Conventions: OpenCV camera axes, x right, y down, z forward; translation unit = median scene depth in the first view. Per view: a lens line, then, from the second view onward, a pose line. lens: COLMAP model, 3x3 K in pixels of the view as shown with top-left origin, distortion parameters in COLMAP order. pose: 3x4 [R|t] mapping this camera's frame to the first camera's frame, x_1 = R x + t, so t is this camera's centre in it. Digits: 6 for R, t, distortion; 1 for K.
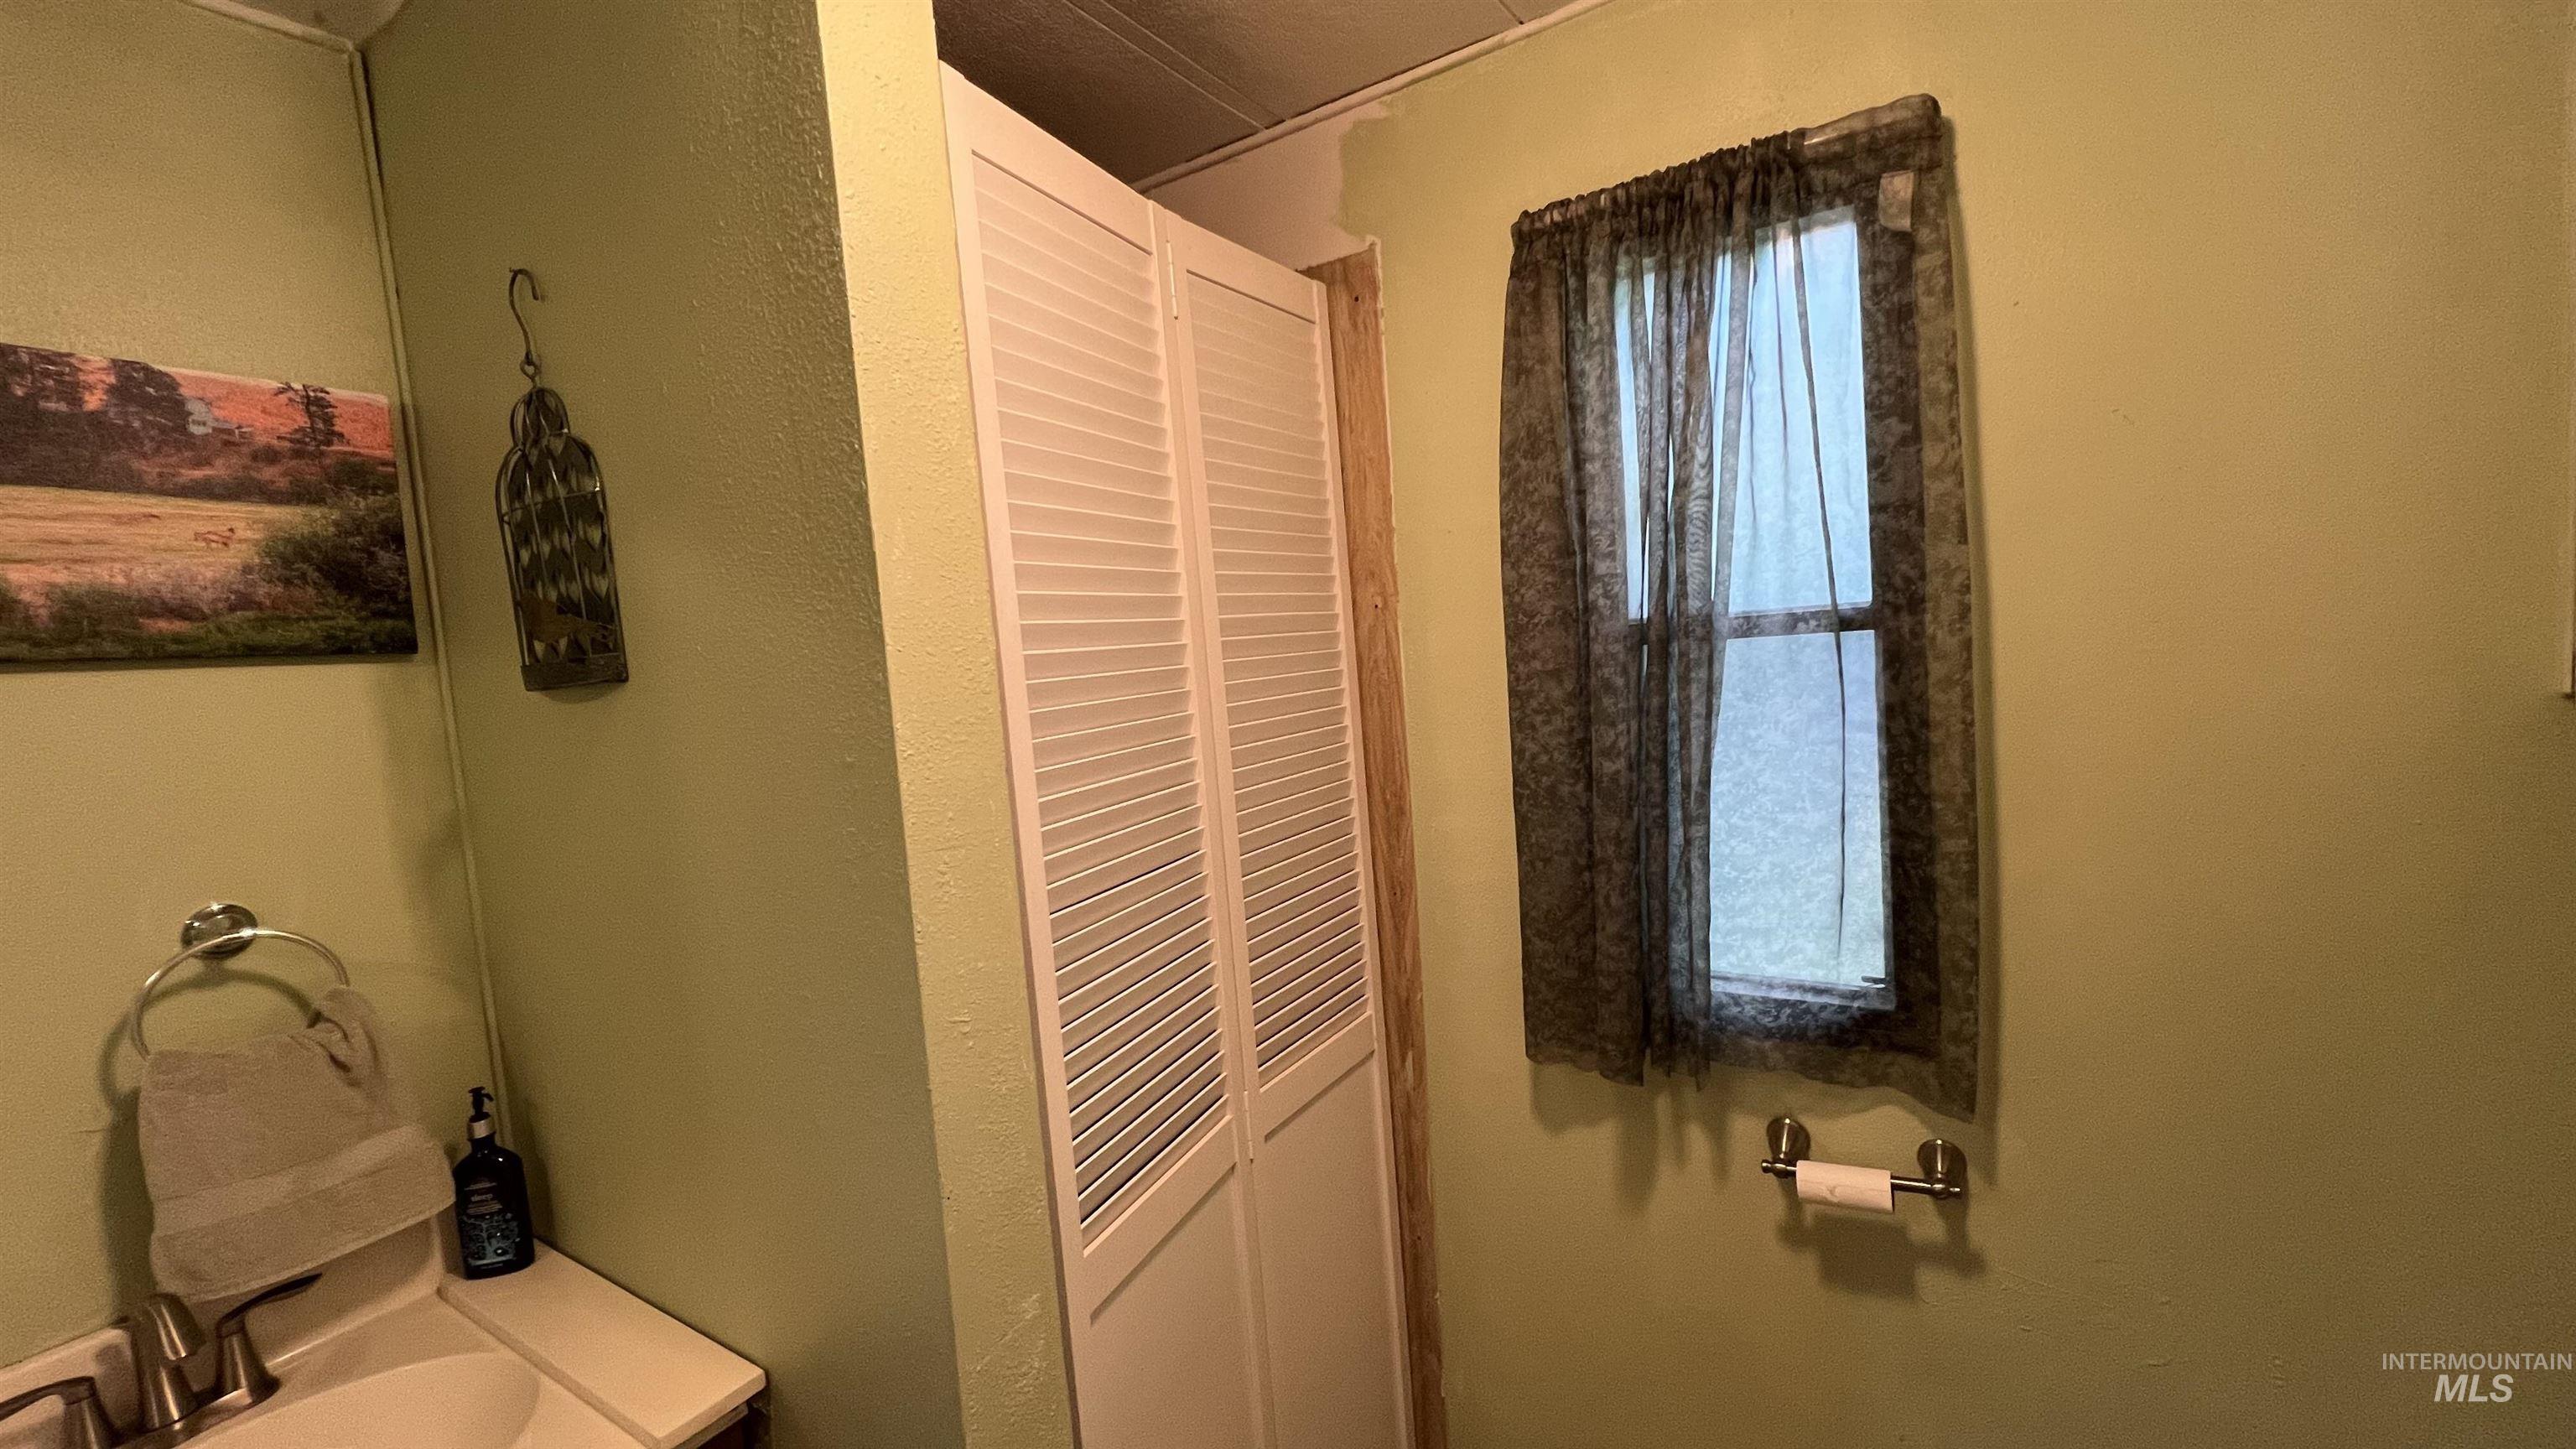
lens RADIAL K [[1043.5, 0, 1279.1], [0, 1043.5, 719.4], [0, 0, 1]] dist [0.003037, -0.000078]
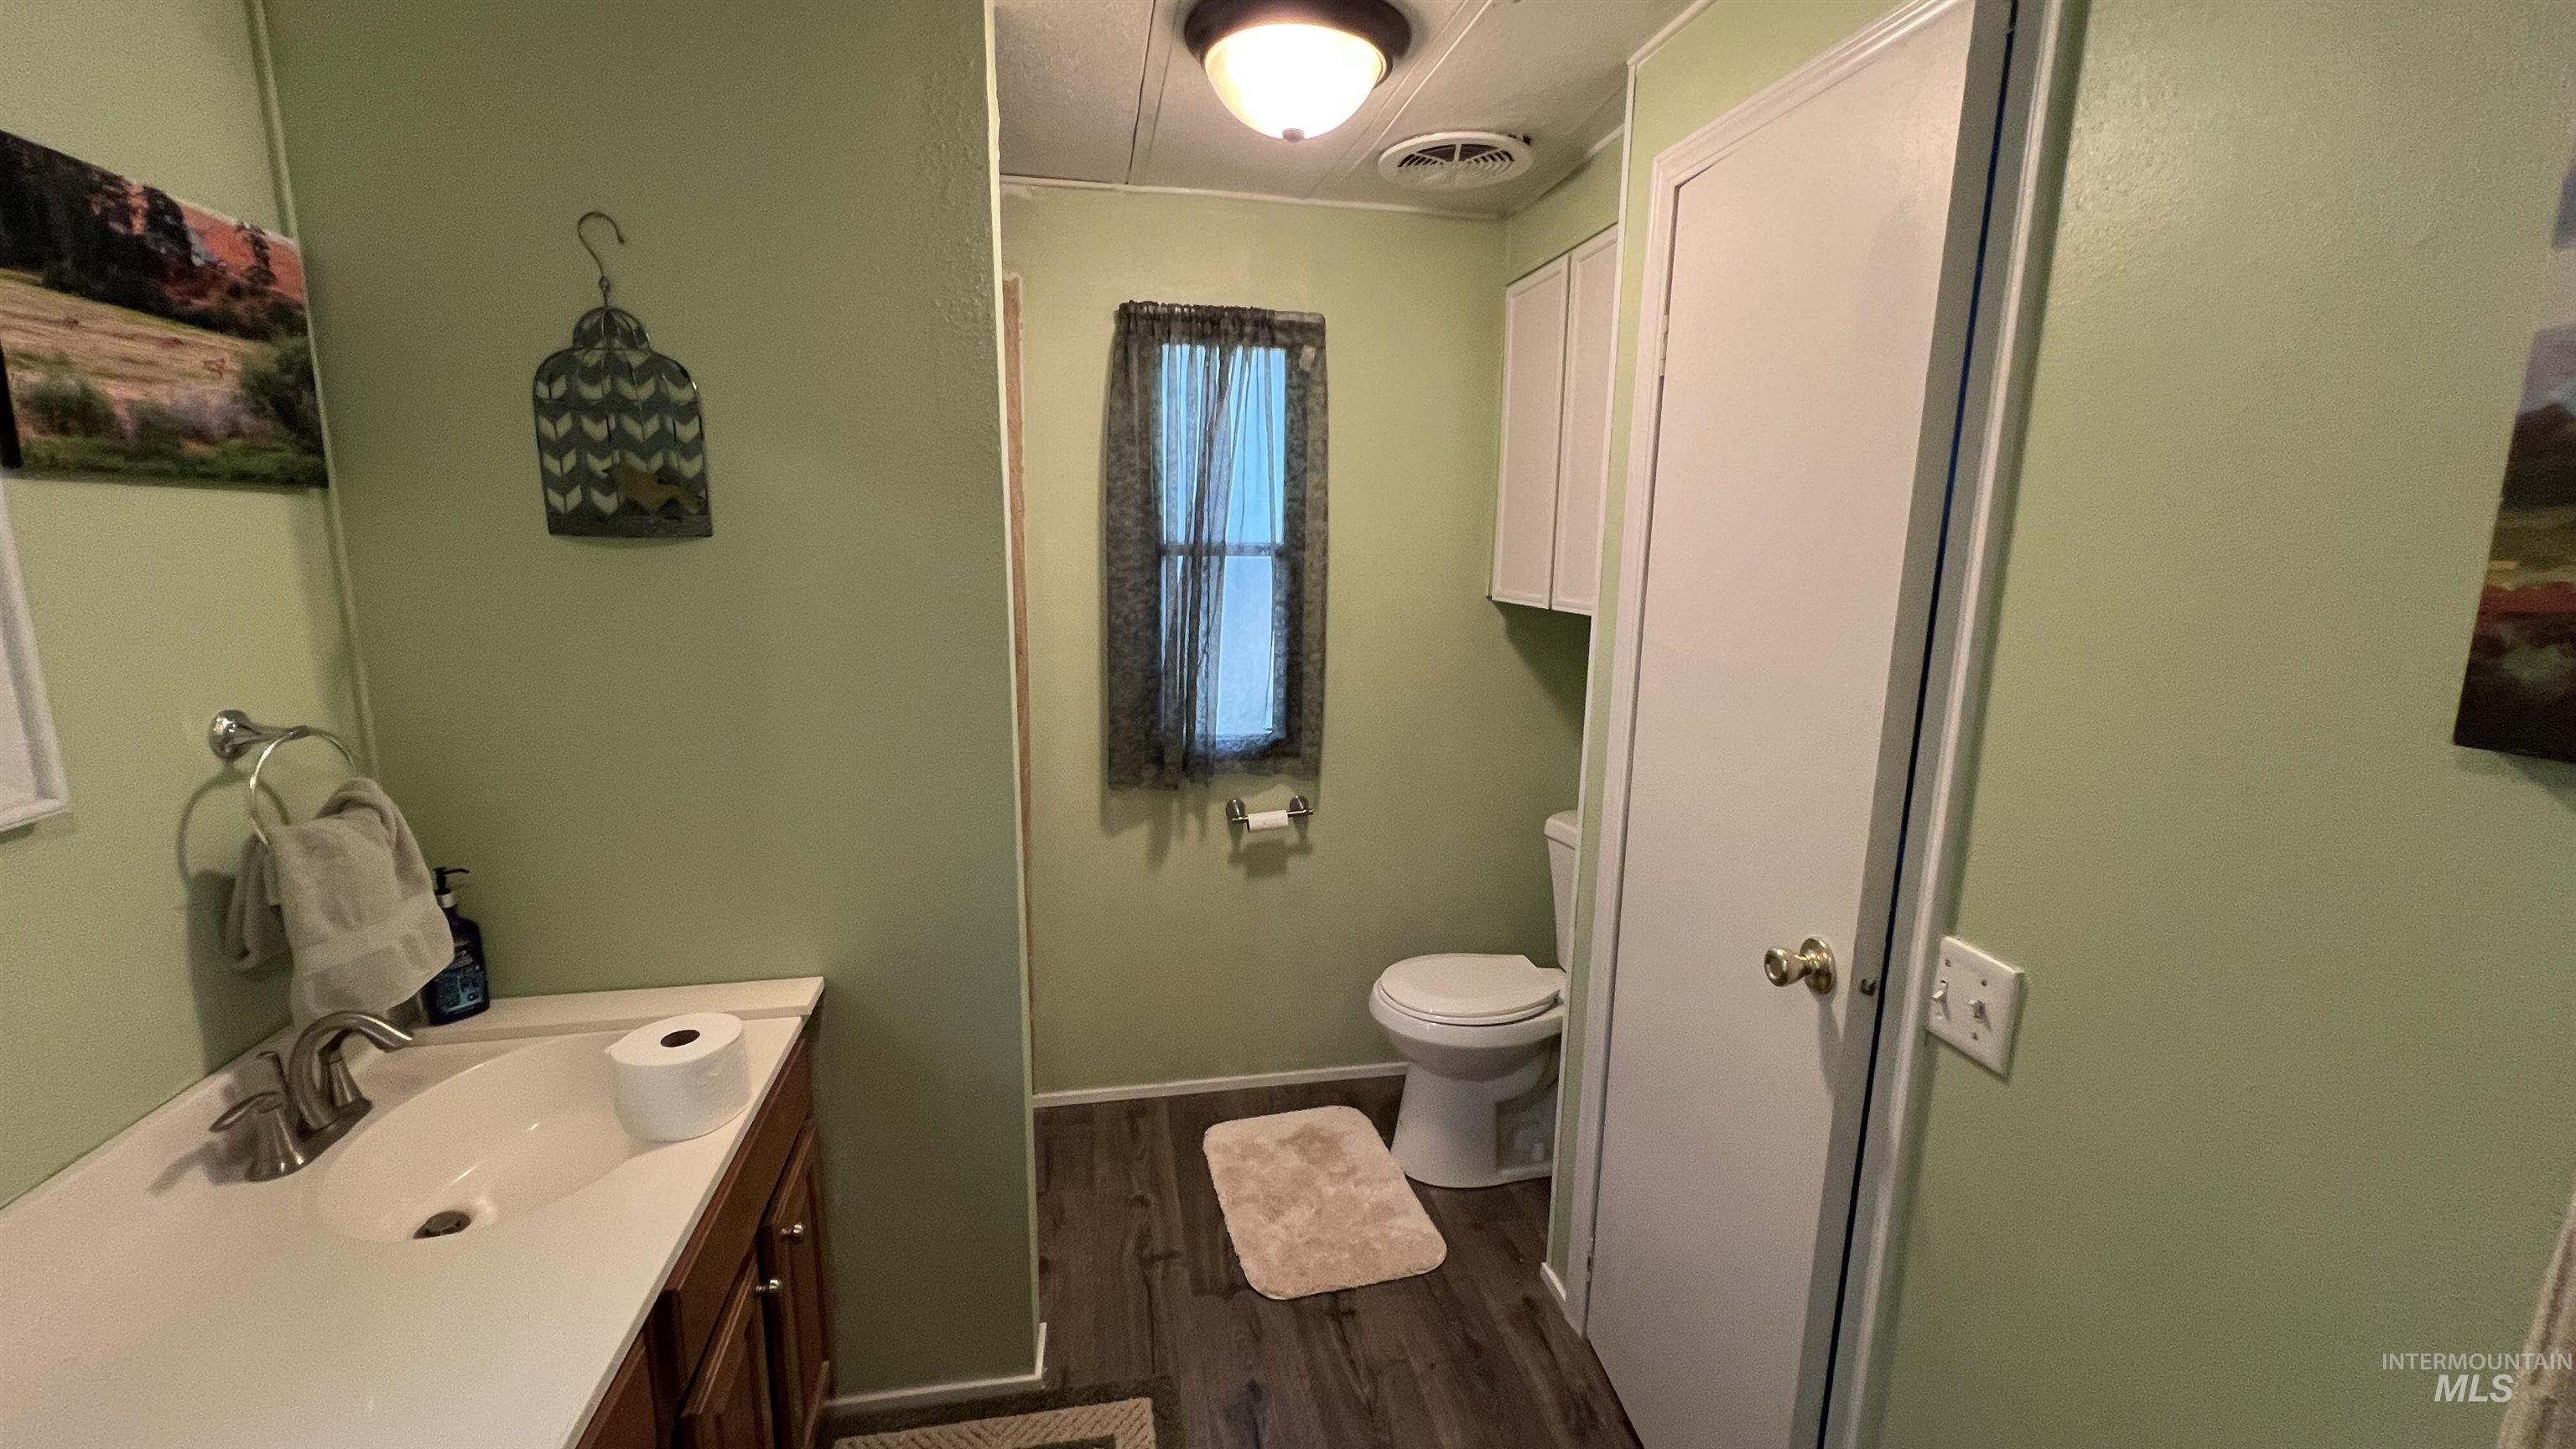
lens RADIAL K [[1054.5, 0, 1288.0], [0, 1054.5, 724.5], [0, 0, 1]] dist [-0.002771, -0.000357]
pose [[0.703974, -0.045541, 0.708764, -0.975630], [-0.020464, 0.996227, 0.084337, 0.074077], [-0.709931, -0.073875, 0.700386, -0.532539]]
